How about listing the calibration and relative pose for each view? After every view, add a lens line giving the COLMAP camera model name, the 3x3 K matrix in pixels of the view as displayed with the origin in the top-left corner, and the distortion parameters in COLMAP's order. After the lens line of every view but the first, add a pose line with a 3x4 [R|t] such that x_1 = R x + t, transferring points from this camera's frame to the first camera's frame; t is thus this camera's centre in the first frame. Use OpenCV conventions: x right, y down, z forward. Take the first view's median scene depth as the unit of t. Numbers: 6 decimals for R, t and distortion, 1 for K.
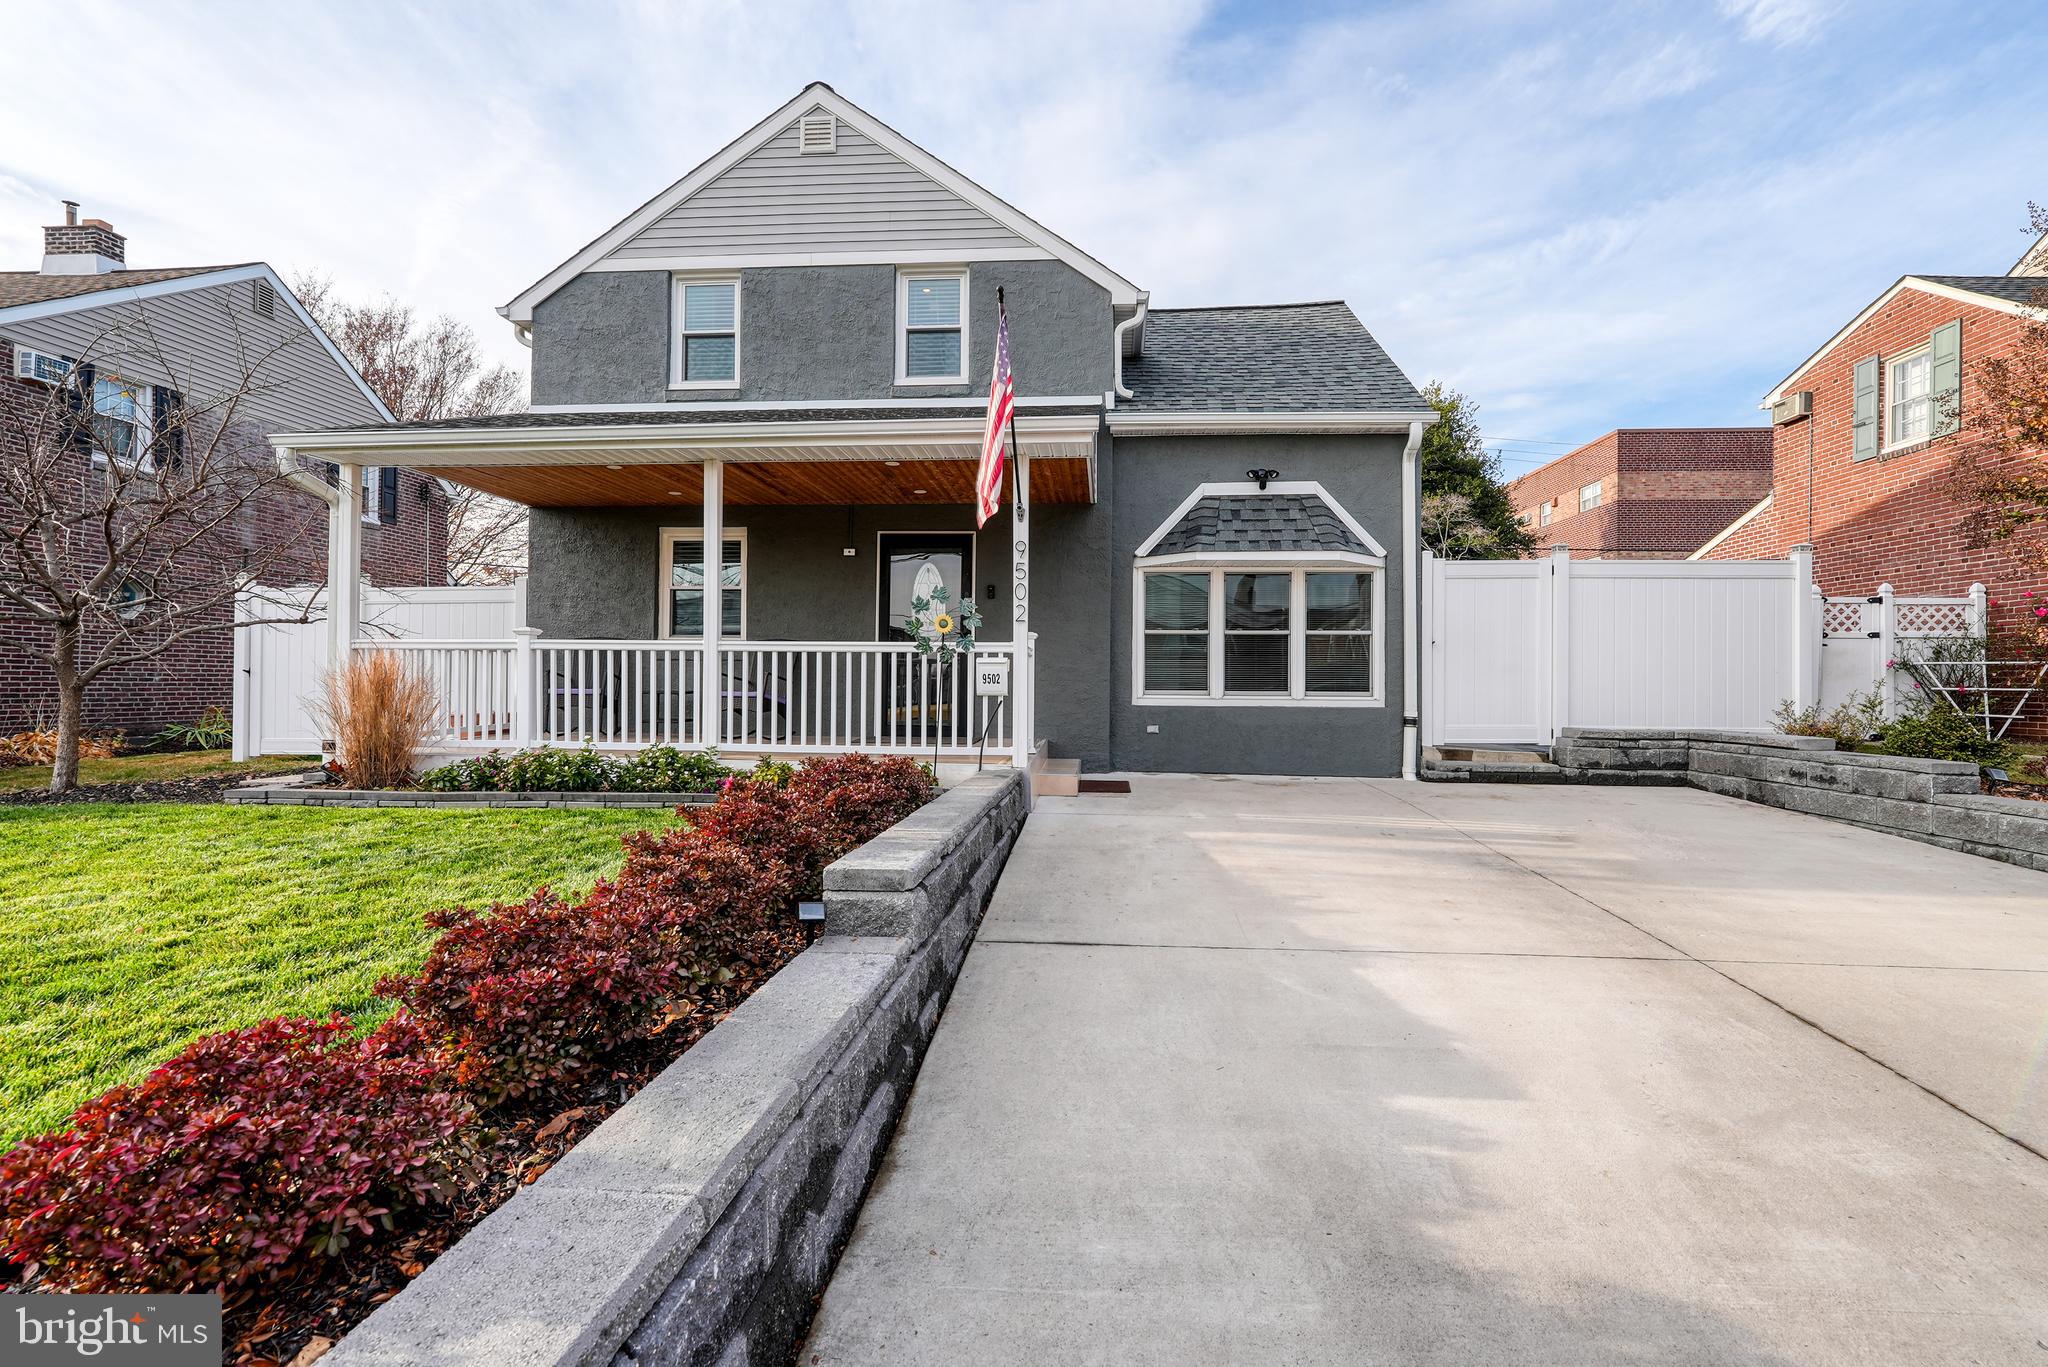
lens RADIAL K [[932.5, 0, 1026.9], [0, 932.5, 681.3], [0, 0, 1]] dist [0.000233, 0.000061]
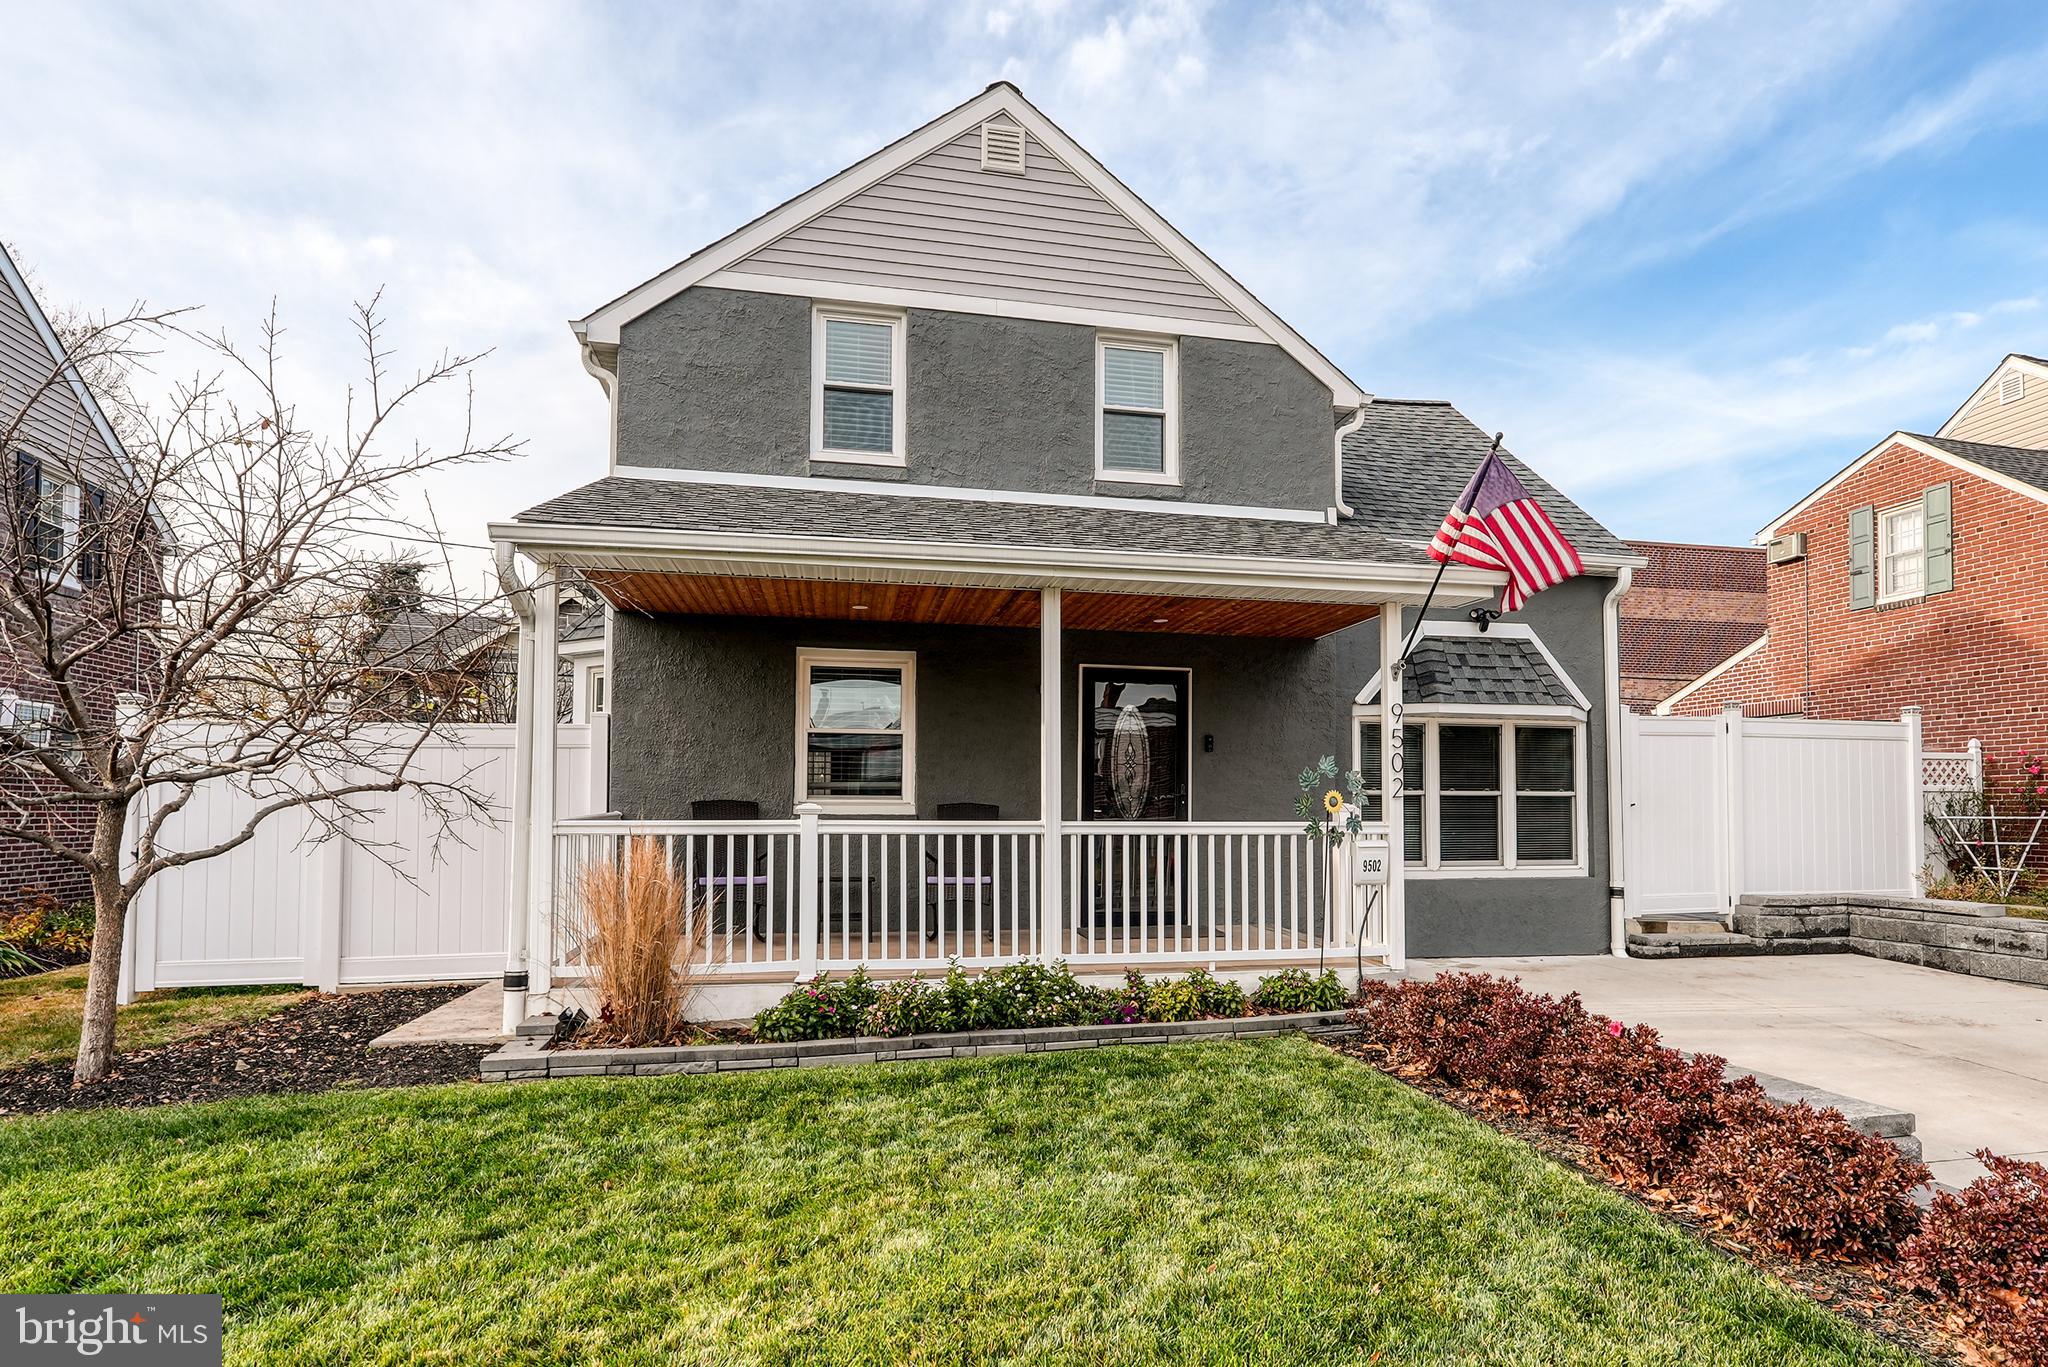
lens RADIAL K [[1293.0, 0, 1029.0], [0, 1293.0, 757.8], [0, 0, 1]] dist [0.002911, 0.001323]
pose [[0.943224, 0.011789, 0.331948, -0.554210], [-0.002379, 0.999584, -0.028738, -0.050558], [-0.332148, 0.026316, 0.942860, -0.004709]]
